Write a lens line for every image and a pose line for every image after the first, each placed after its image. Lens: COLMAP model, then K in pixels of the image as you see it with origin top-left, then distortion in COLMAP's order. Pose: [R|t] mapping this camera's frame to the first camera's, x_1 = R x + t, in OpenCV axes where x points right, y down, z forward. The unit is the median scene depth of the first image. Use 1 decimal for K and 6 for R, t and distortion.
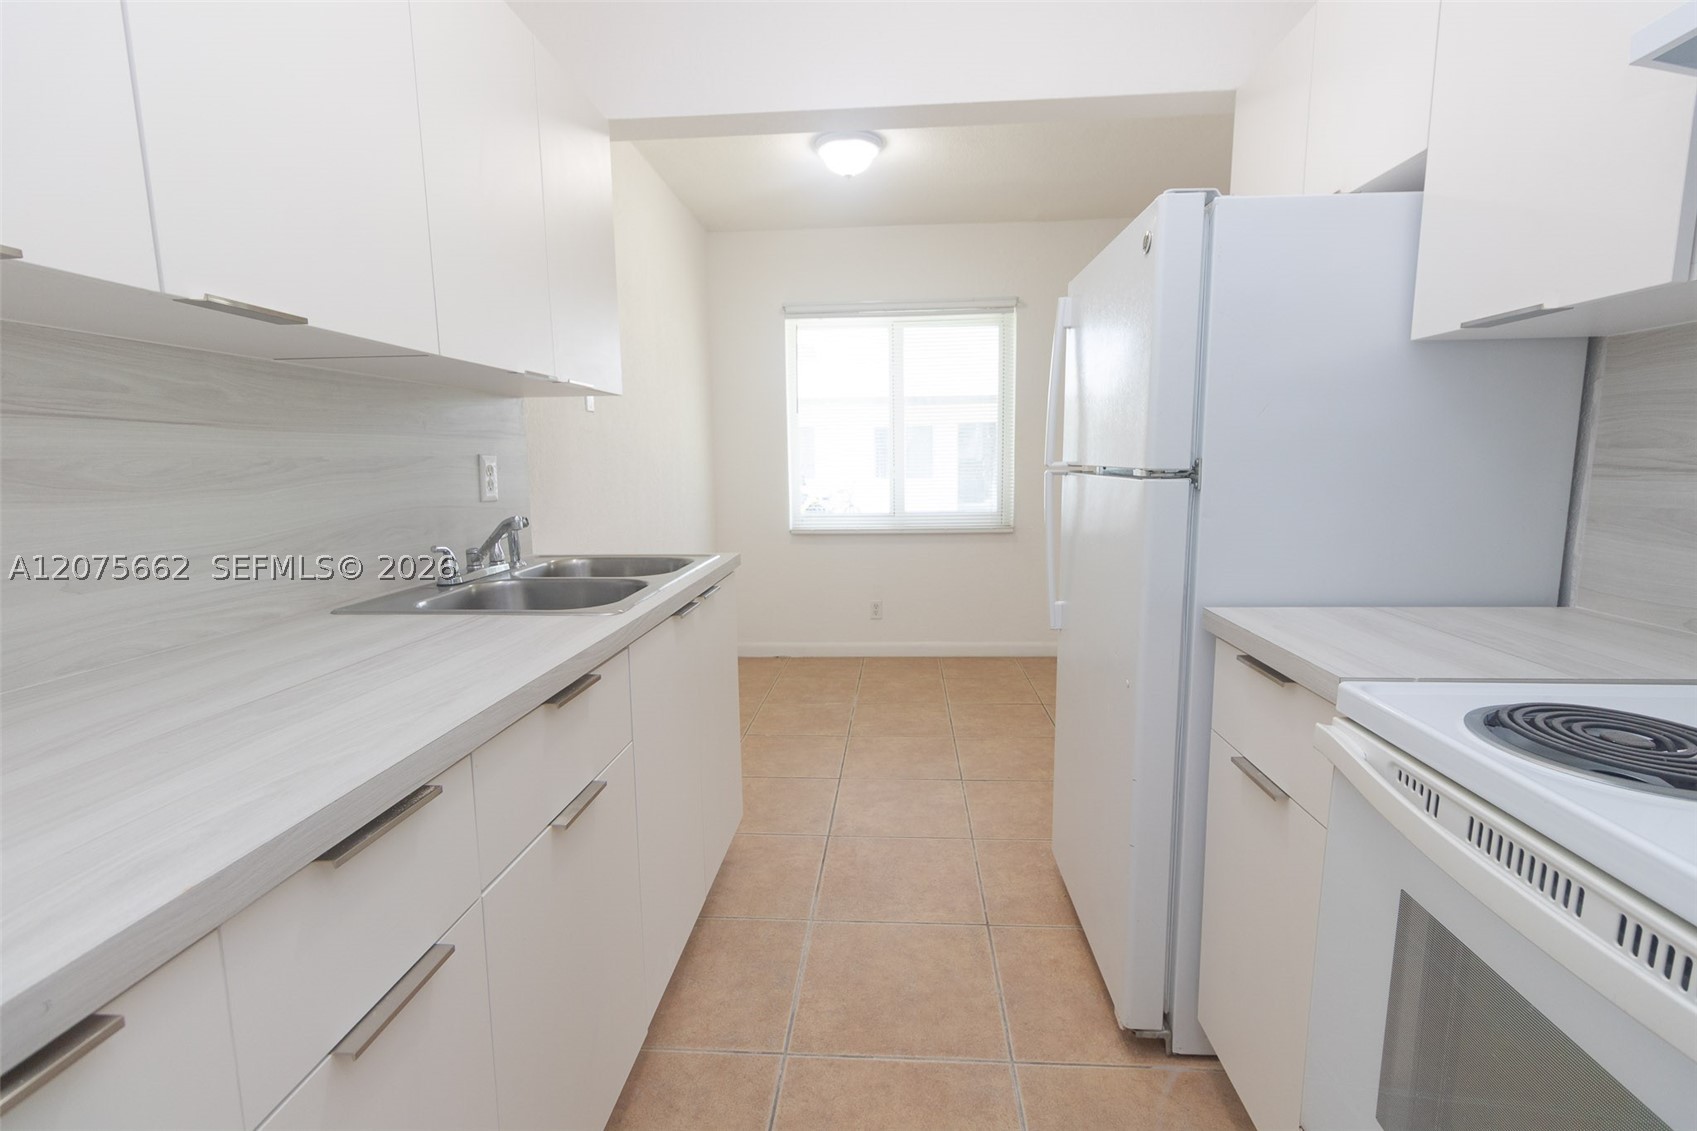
lens RADIAL K [[782.9, 0, 853.6], [0, 782.9, 568.1], [0, 0, 1]] dist [0.004943, -0.000102]
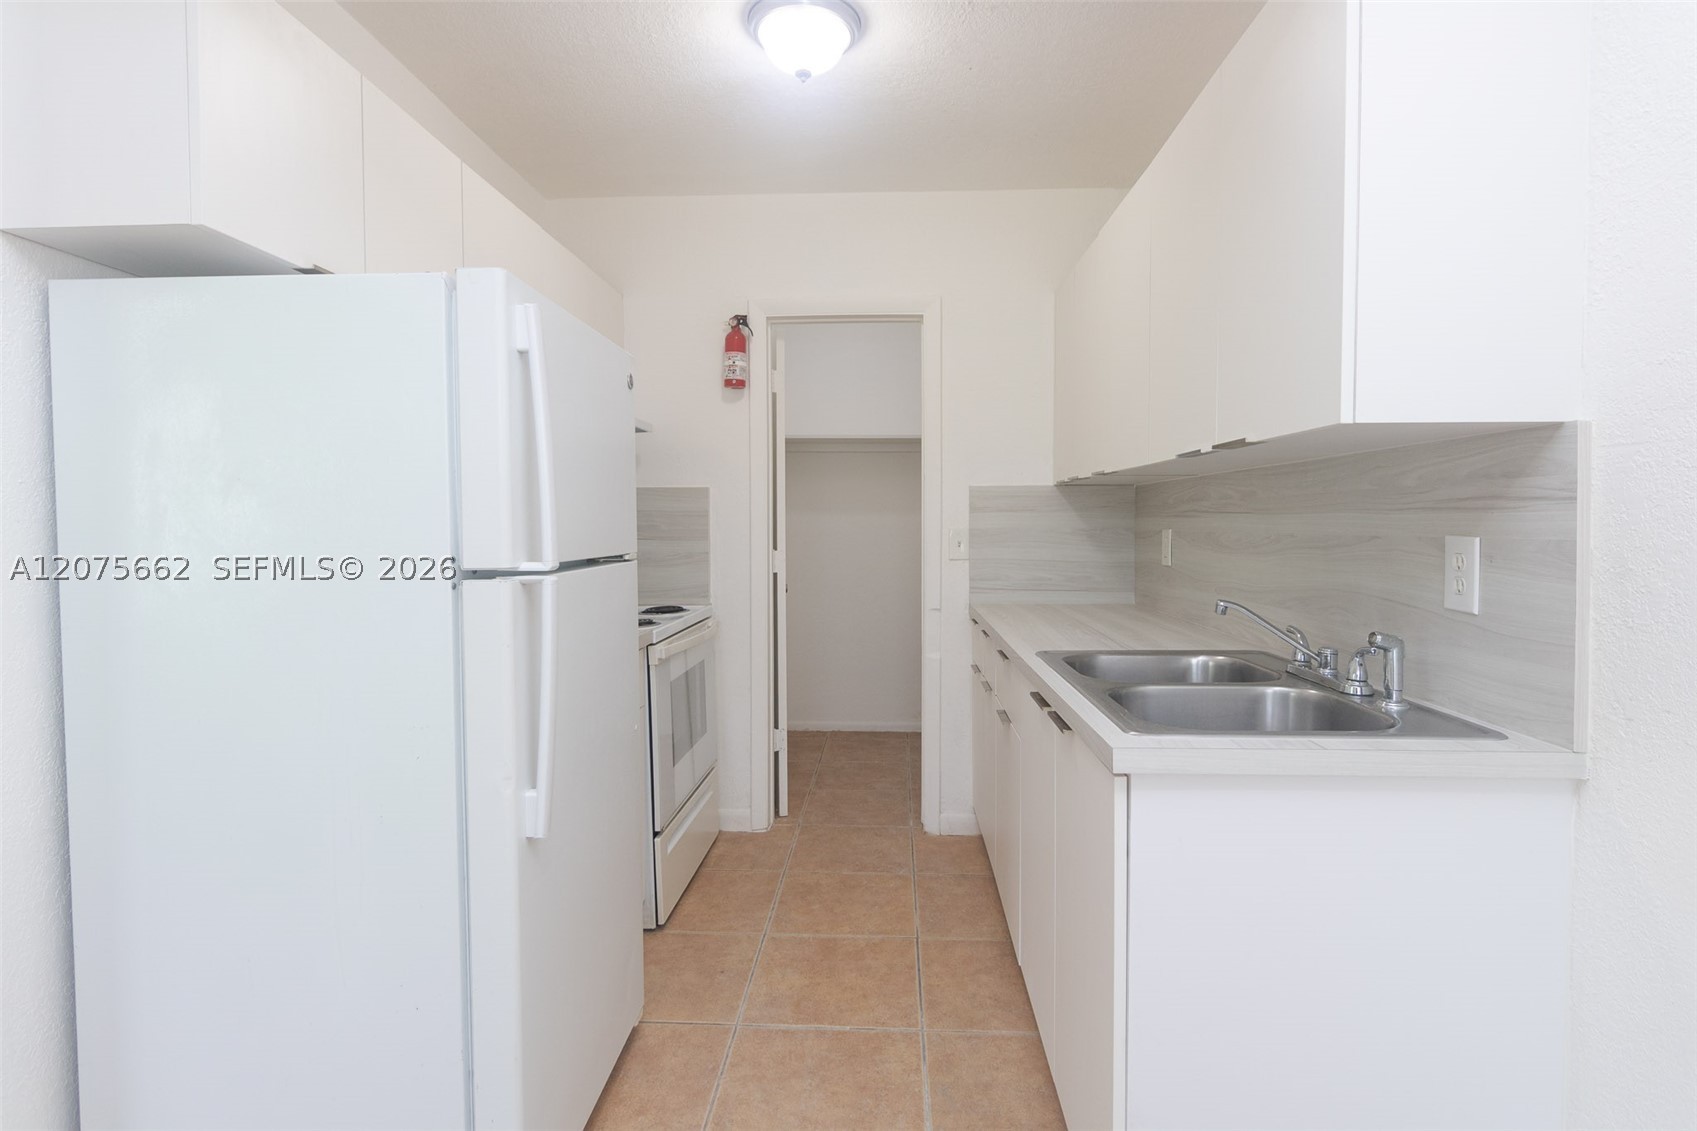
lens RADIAL K [[858.1, 0, 849.5], [0, 858.1, 558.8], [0, 0, 1]] dist [-0.001891, -0.000016]
pose [[-0.999843, 0.012169, -0.012863, 0.031286], [0.009541, 0.982203, 0.187578, -0.321642], [0.014917, 0.187426, -0.982165, 2.057077]]
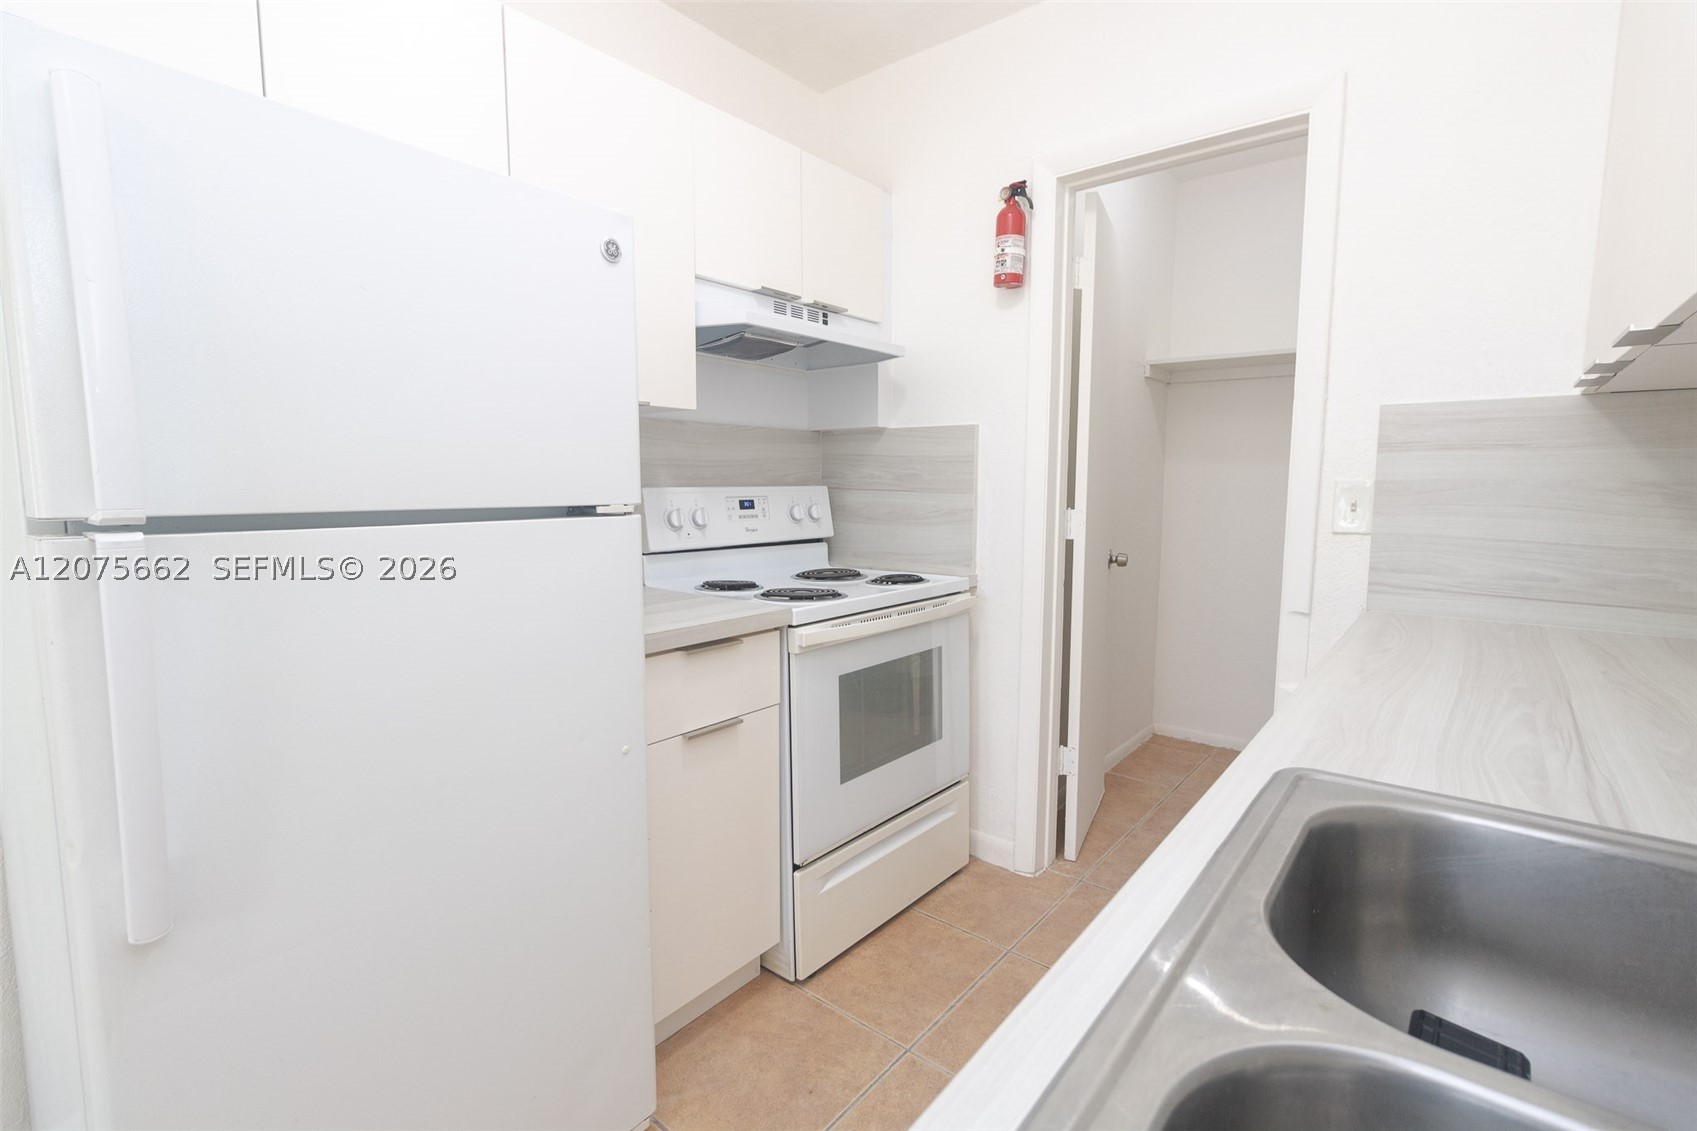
lens RADIAL K [[782.9, 0, 848.4], [0, 782.9, 566.1], [0, 0, 1]] dist [0.004943, -0.000102]
pose [[-0.814043, -0.058748, 0.577825, -0.313825], [0.086737, 0.971418, 0.220960, -0.195219], [-0.574291, 0.229989, -0.785681, 1.341765]]
